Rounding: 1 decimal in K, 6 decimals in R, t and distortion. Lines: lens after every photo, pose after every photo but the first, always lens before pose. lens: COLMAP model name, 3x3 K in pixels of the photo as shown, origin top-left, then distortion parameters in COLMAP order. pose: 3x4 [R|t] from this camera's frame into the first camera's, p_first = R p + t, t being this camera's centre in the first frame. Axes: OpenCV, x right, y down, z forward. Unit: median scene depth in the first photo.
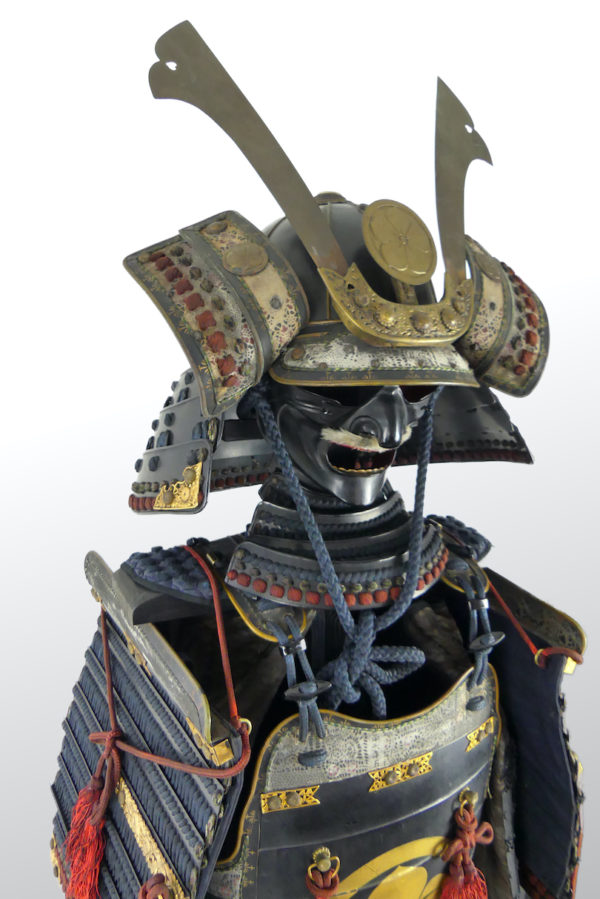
lens RADIAL K [[686.8, 0, 303.9], [0, 686.8, 451.4], [0, 0, 1]] dist [-0.013896, -0.002070]
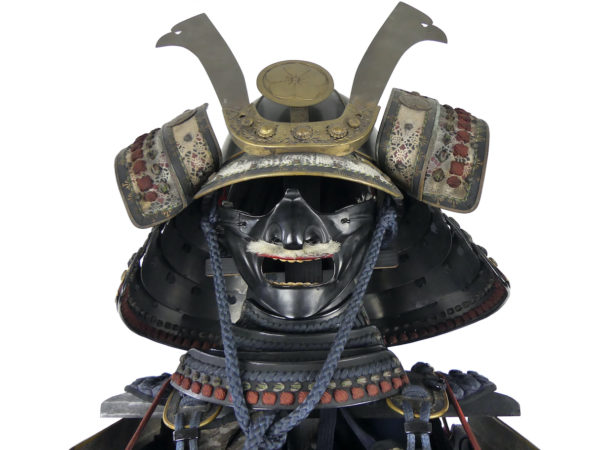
lens RADIAL K [[517.1, 0, 299.5], [0, 517.1, 221.7], [0, 0, 1]] dist [-0.012762, -0.000372]
pose [[0.858997, -0.151581, -0.489027, 0.536434], [-0.060350, 0.918530, -0.390718, 0.271768], [0.508411, 0.365139, 0.779866, 0.353531]]
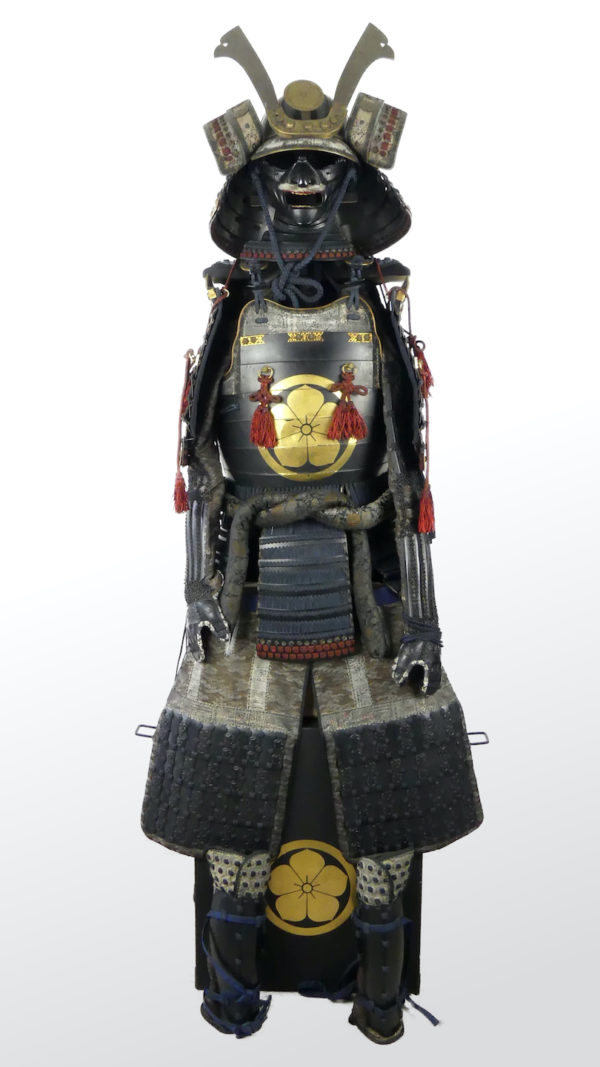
lens RADIAL K [[904.8, 0, 296.2], [0, 904.8, 527.6], [0, 0, 1]] dist [-0.028828, 0.009417]
pose [[0.880275, 0.027193, -0.473683, 1.529673], [-0.057811, 0.997065, -0.050195, 1.251727], [0.470928, 0.071569, 0.879264, -1.519955]]
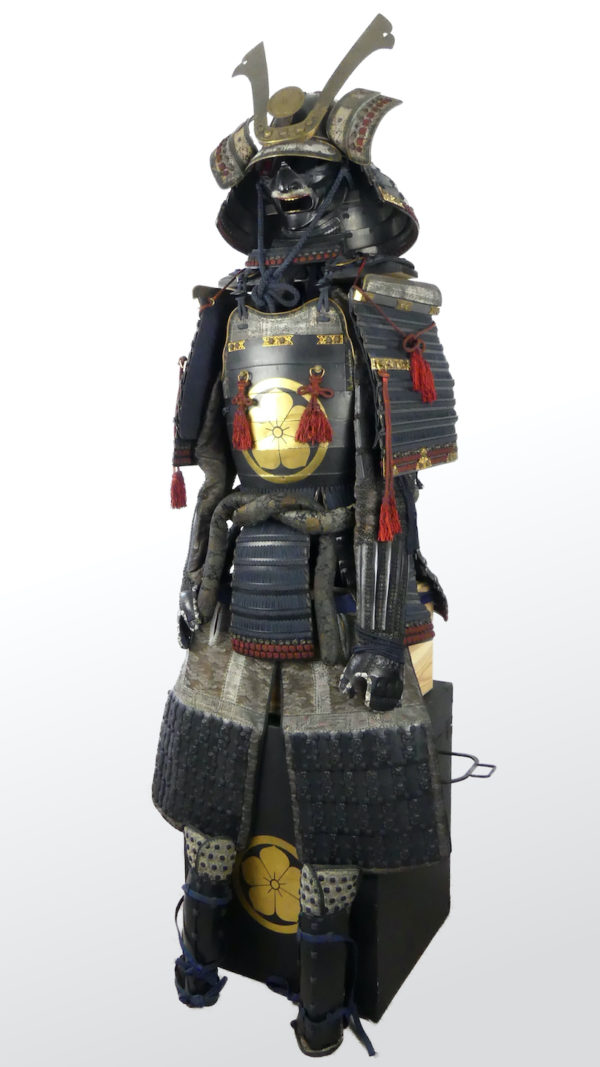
lens RADIAL K [[904.8, 0, 303.0], [0, 904.8, 532.3], [0, 0, 1]] dist [-0.028828, 0.009417]
pose [[0.572511, 0.072715, -0.816666, 2.675278], [-0.131028, 0.991372, -0.003585, 1.109635], [0.809360, 0.109058, 0.577099, -0.549457]]
